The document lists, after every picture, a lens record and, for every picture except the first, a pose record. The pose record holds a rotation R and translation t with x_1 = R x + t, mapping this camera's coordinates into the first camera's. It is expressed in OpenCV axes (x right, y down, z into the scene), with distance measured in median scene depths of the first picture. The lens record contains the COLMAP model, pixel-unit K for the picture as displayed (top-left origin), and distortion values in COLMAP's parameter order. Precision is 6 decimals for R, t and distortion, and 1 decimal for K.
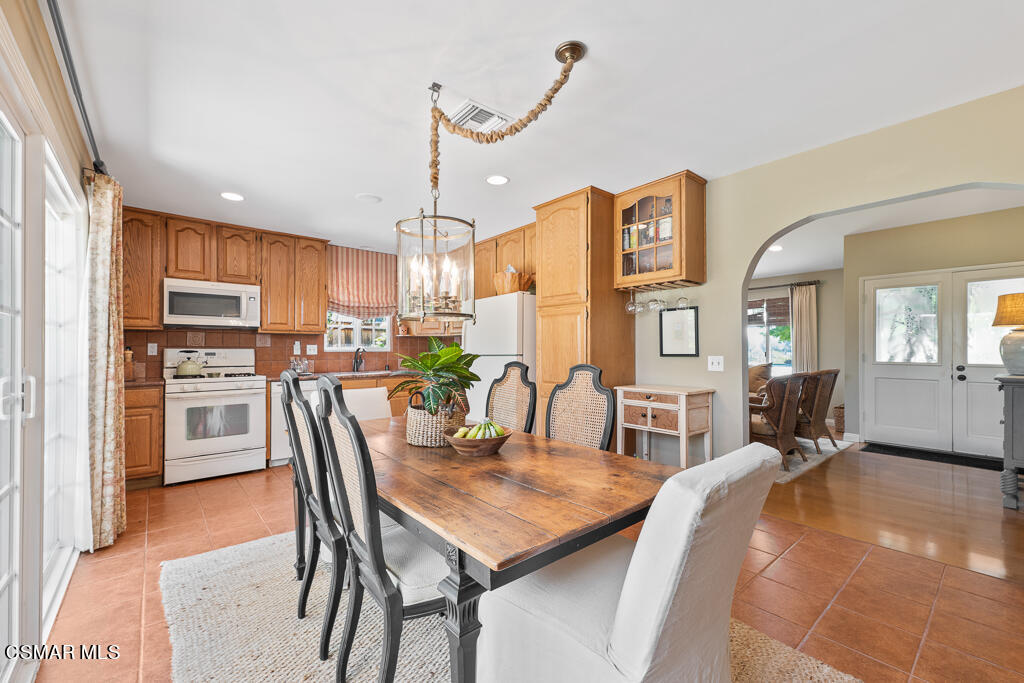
lens RADIAL K [[416.5, 0, 514.5], [0, 416.5, 348.6], [0, 0, 1]] dist [0.005622, -0.000096]
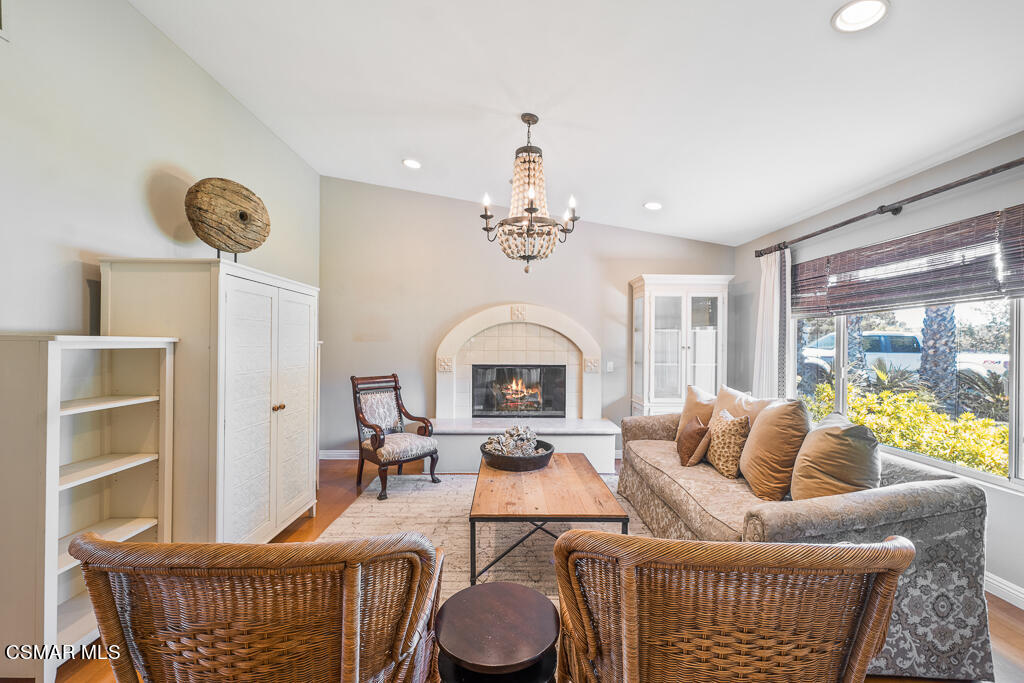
lens RADIAL K [[416.5, 0, 508.5], [0, 416.5, 346.7], [0, 0, 1]] dist [0.005622, -0.000096]
pose [[0.772891, 0.011030, -0.634443, 0.732253], [-0.003579, 0.999909, 0.013023, -0.028647], [0.634529, -0.007795, 0.772860, 0.747259]]
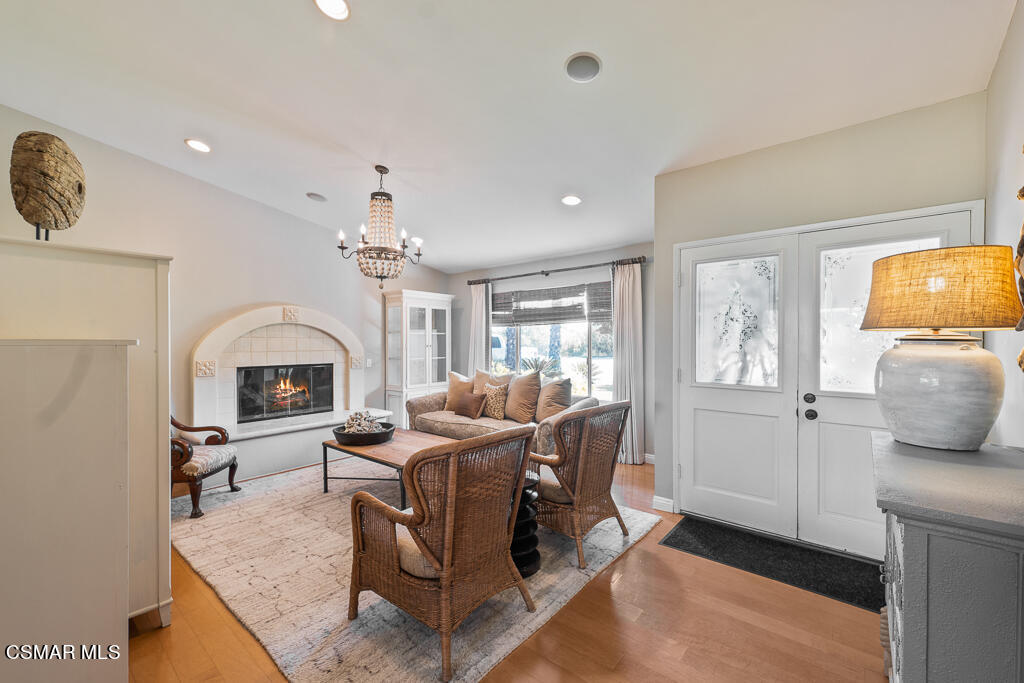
lens RADIAL K [[416.5, 0, 518.8], [0, 416.5, 345.8], [0, 0, 1]] dist [0.005622, -0.000096]
pose [[0.982736, -0.003106, 0.184986, 0.505000], [0.001003, 0.999934, 0.011461, -0.030258], [-0.185009, -0.011077, 0.982674, 0.455413]]
